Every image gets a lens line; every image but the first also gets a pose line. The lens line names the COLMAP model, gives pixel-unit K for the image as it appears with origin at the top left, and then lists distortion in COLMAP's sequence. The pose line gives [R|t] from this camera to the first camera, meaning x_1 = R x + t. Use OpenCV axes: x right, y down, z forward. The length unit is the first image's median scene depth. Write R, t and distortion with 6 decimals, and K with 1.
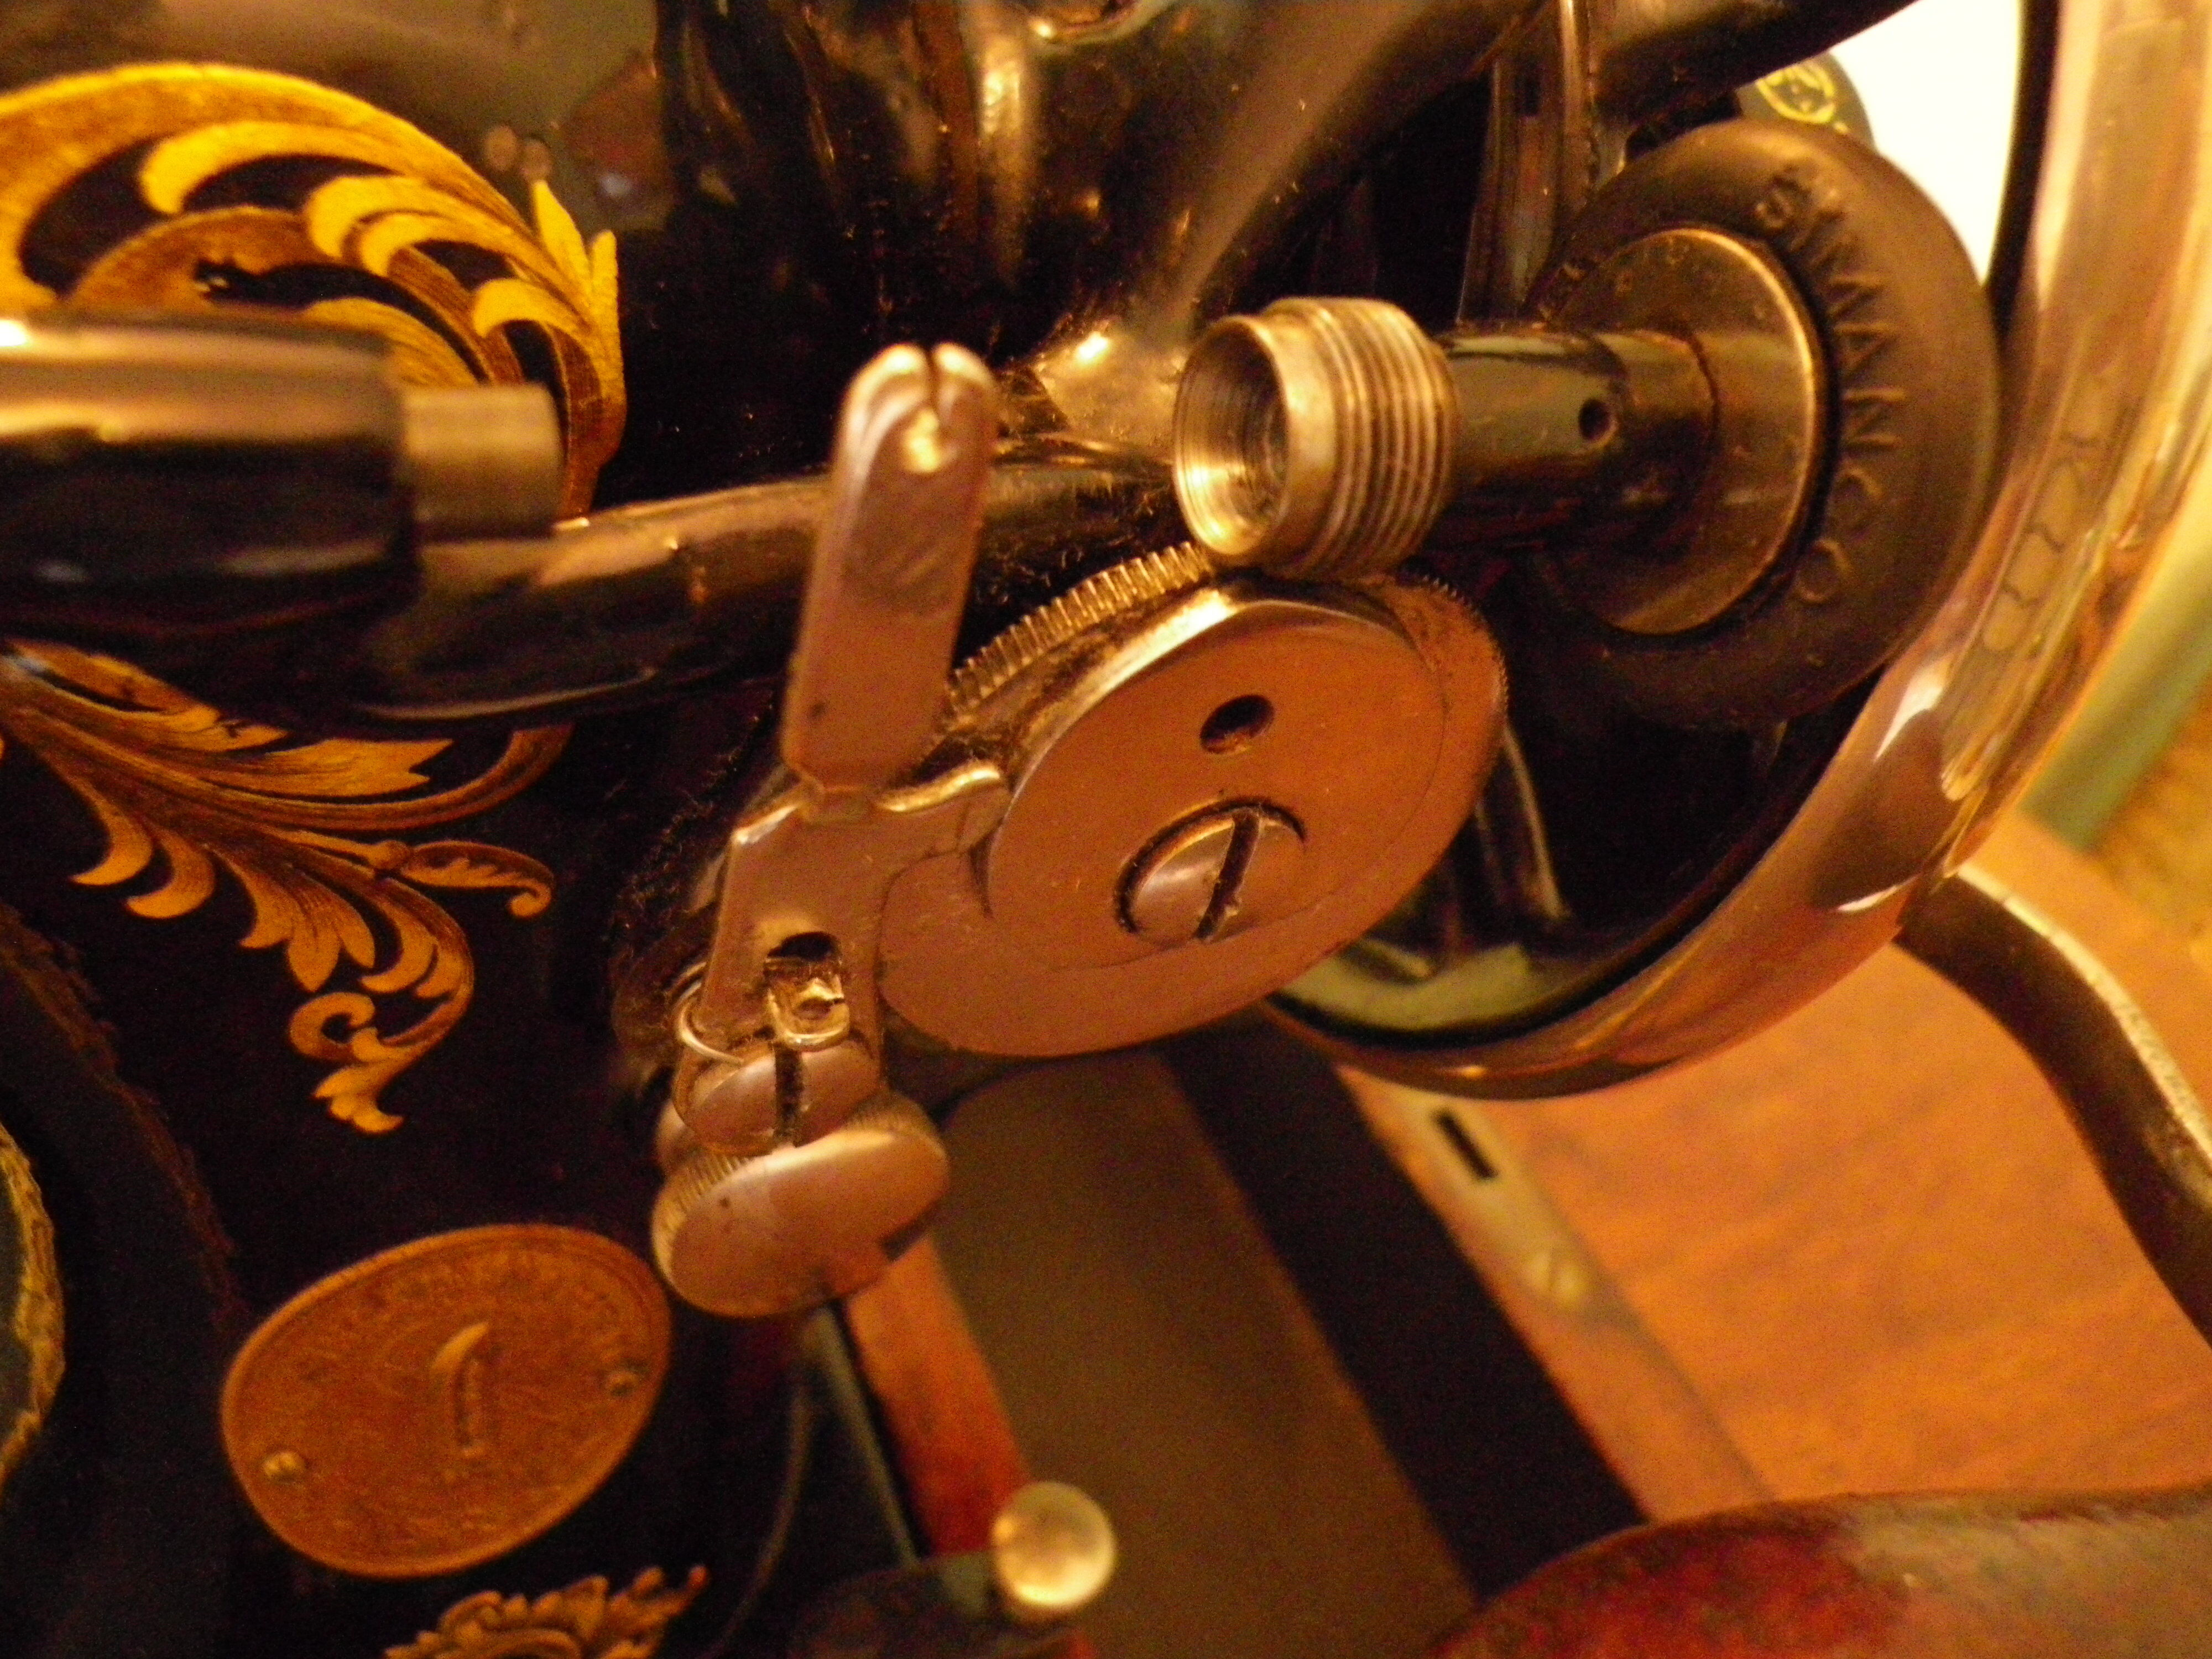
lens RADIAL K [[1679.4, 0, 1118.1], [0, 1679.4, 826.8], [0, 0, 1]] dist [-0.000866, 0.000614]
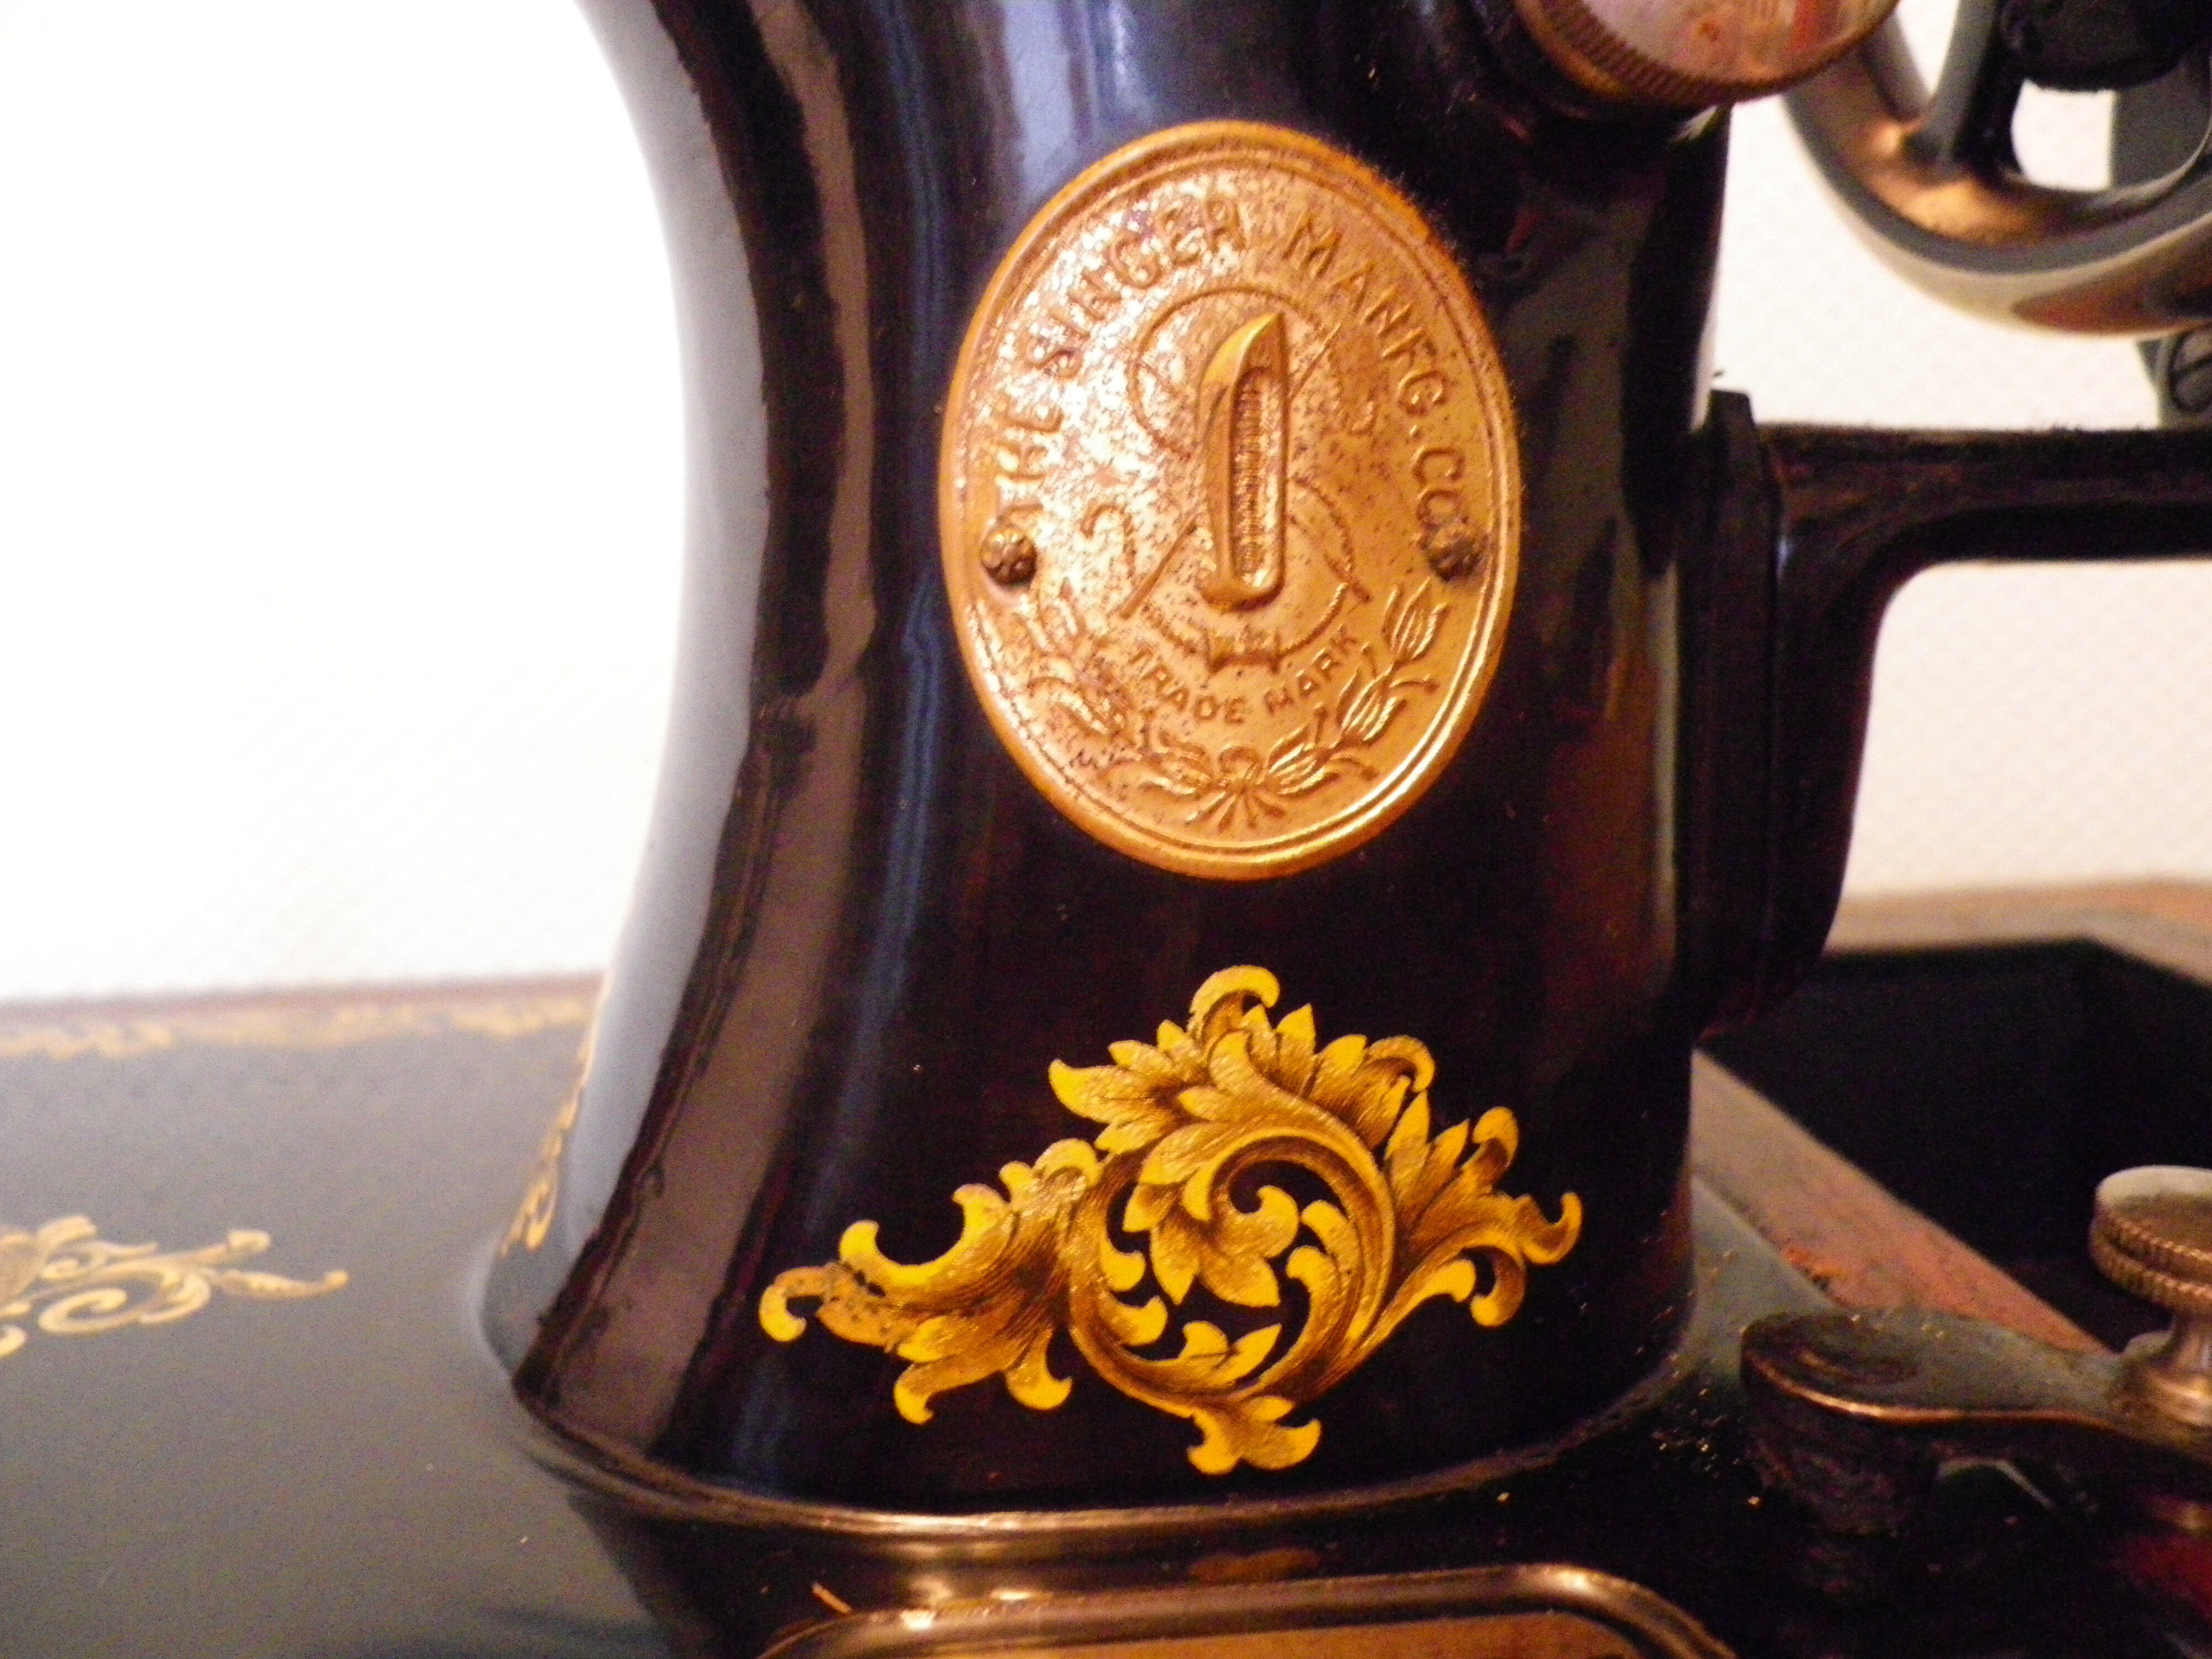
lens RADIAL K [[1679.4, 0, 1118.1], [0, 1679.4, 826.8], [0, 0, 1]] dist [-0.000866, 0.000614]
pose [[0.918209, -0.152282, -0.365654, -0.268675], [-0.055998, 0.863965, -0.500429, 1.101944], [0.392118, 0.479974, 0.784773, 0.661139]]
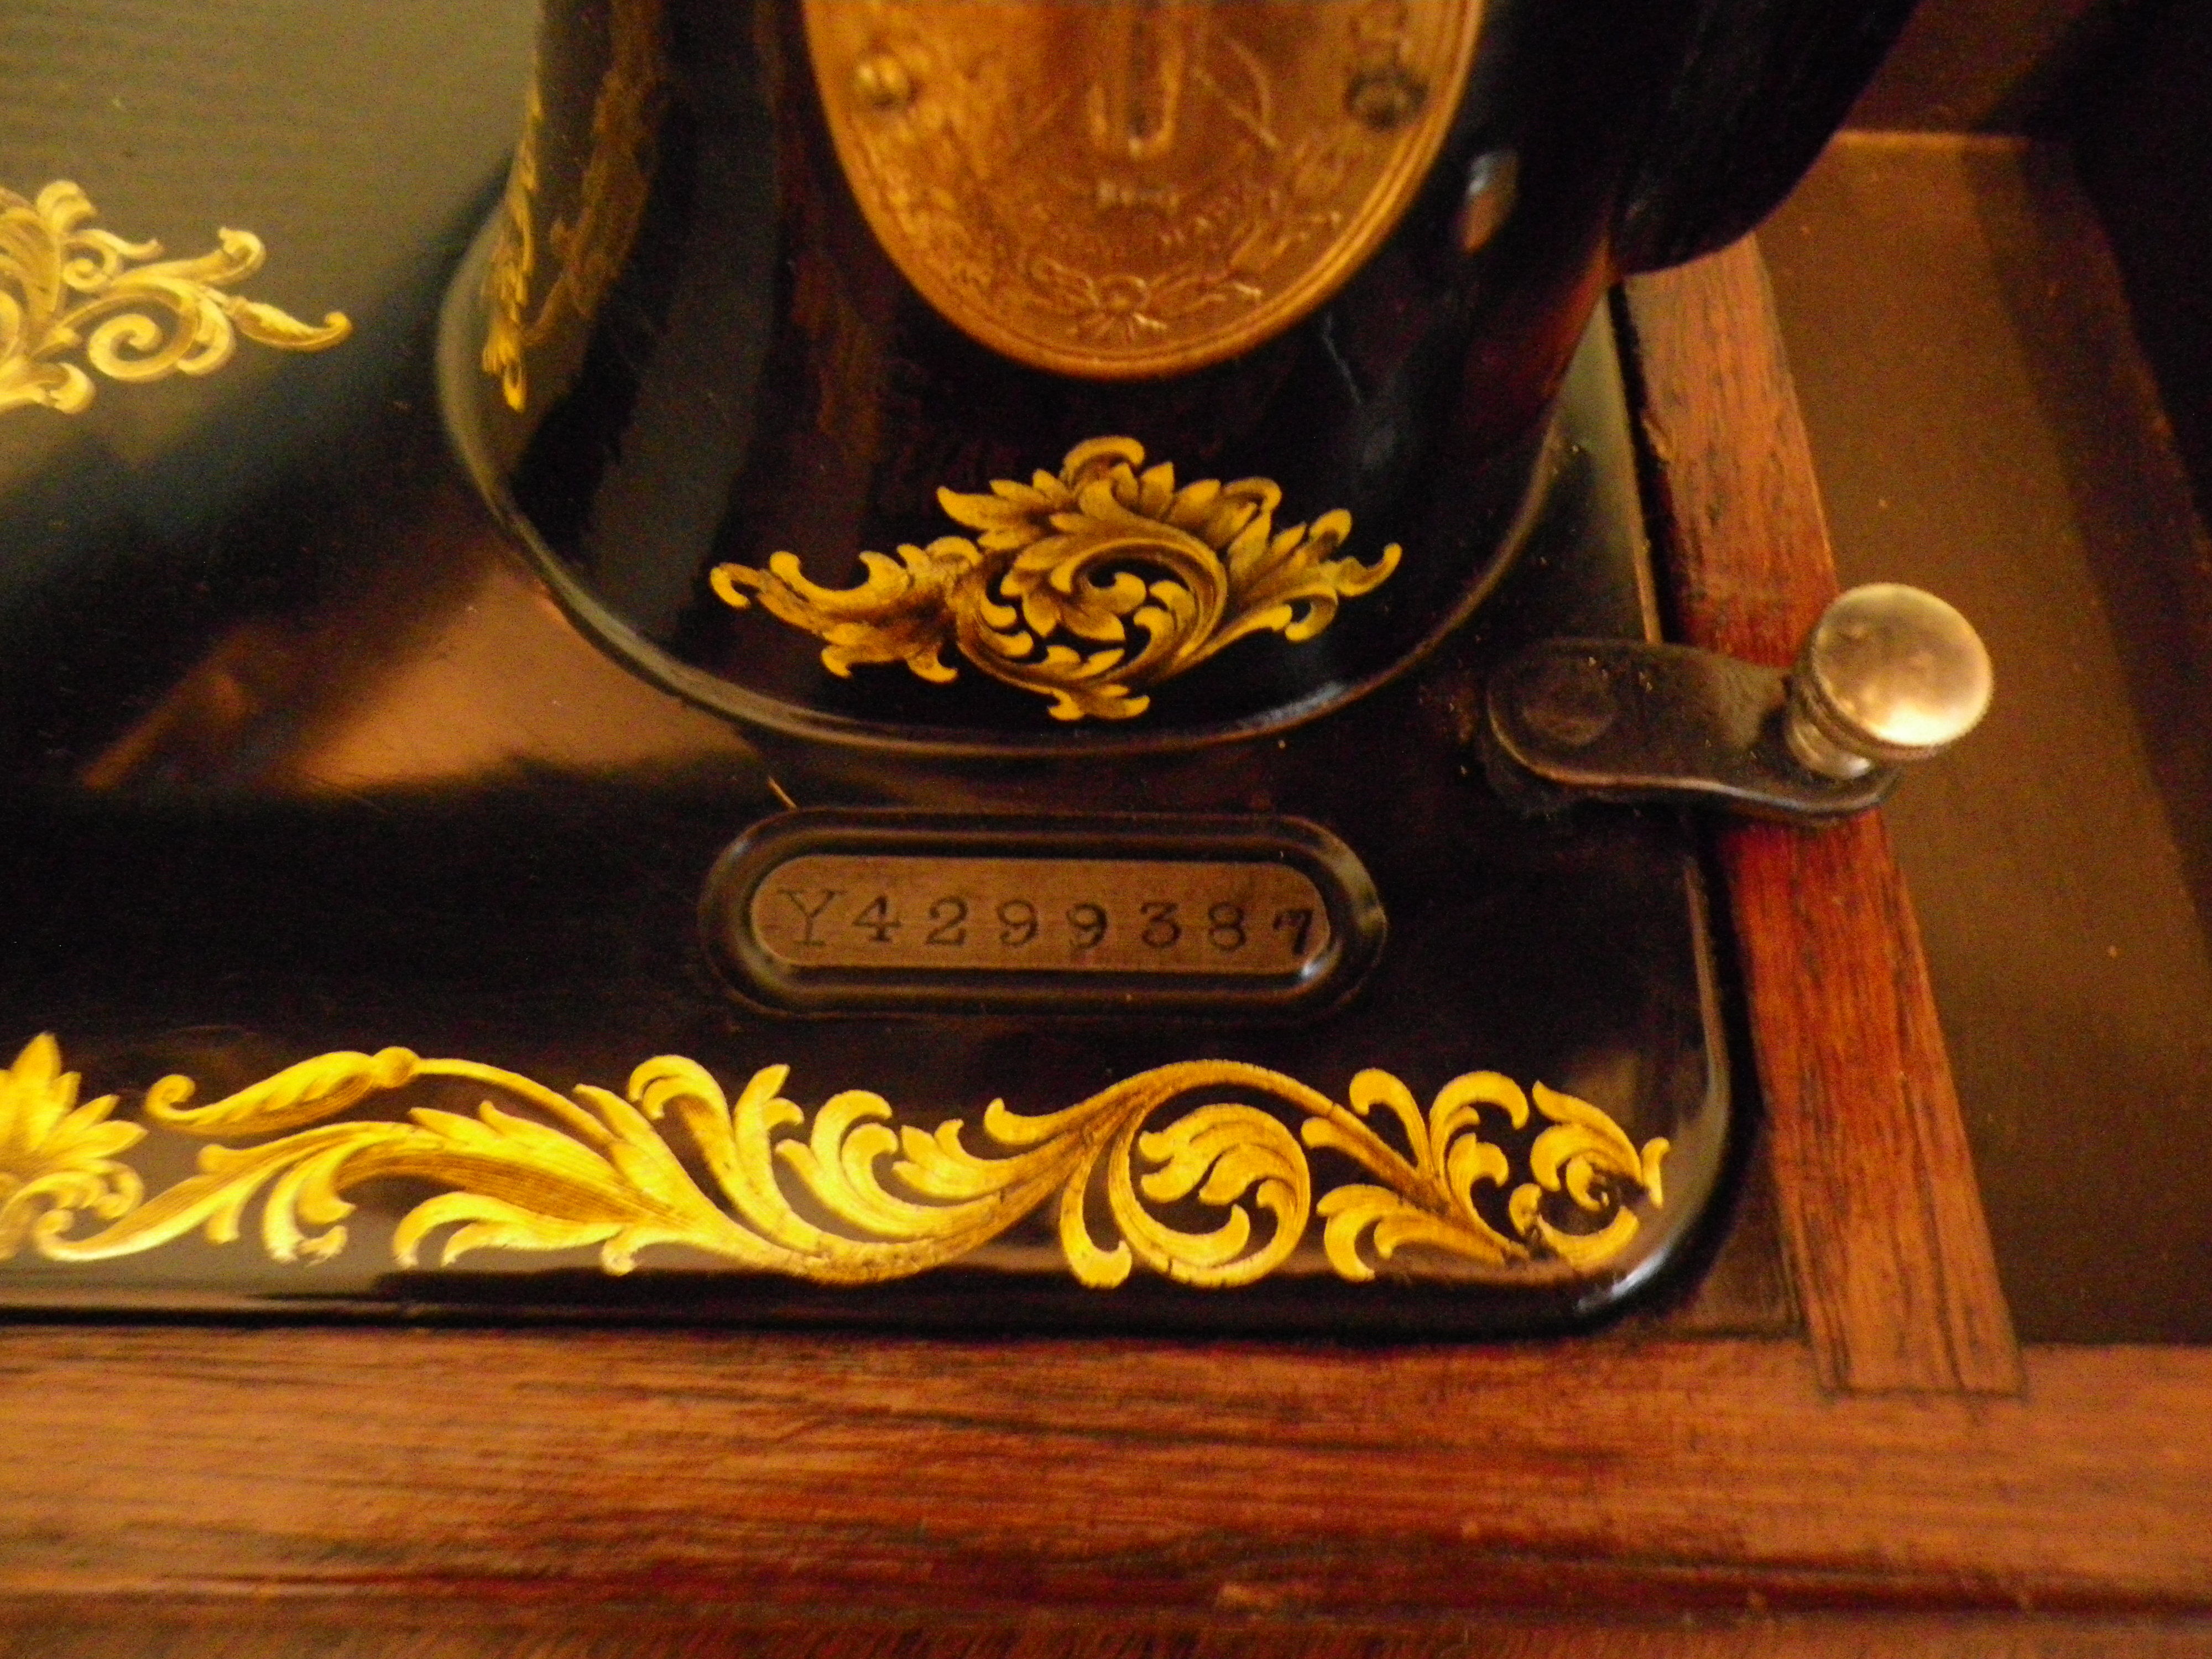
lens RADIAL K [[1709.5, 0, 1115.4], [0, 1709.5, 829.2], [0, 0, 1]] dist [-0.000520, -0.013708]
pose [[0.899960, 0.294035, -0.321892, -0.147504], [-0.154039, 0.905166, 0.396164, 0.478553], [0.407852, -0.306948, 0.859907, 0.484474]]
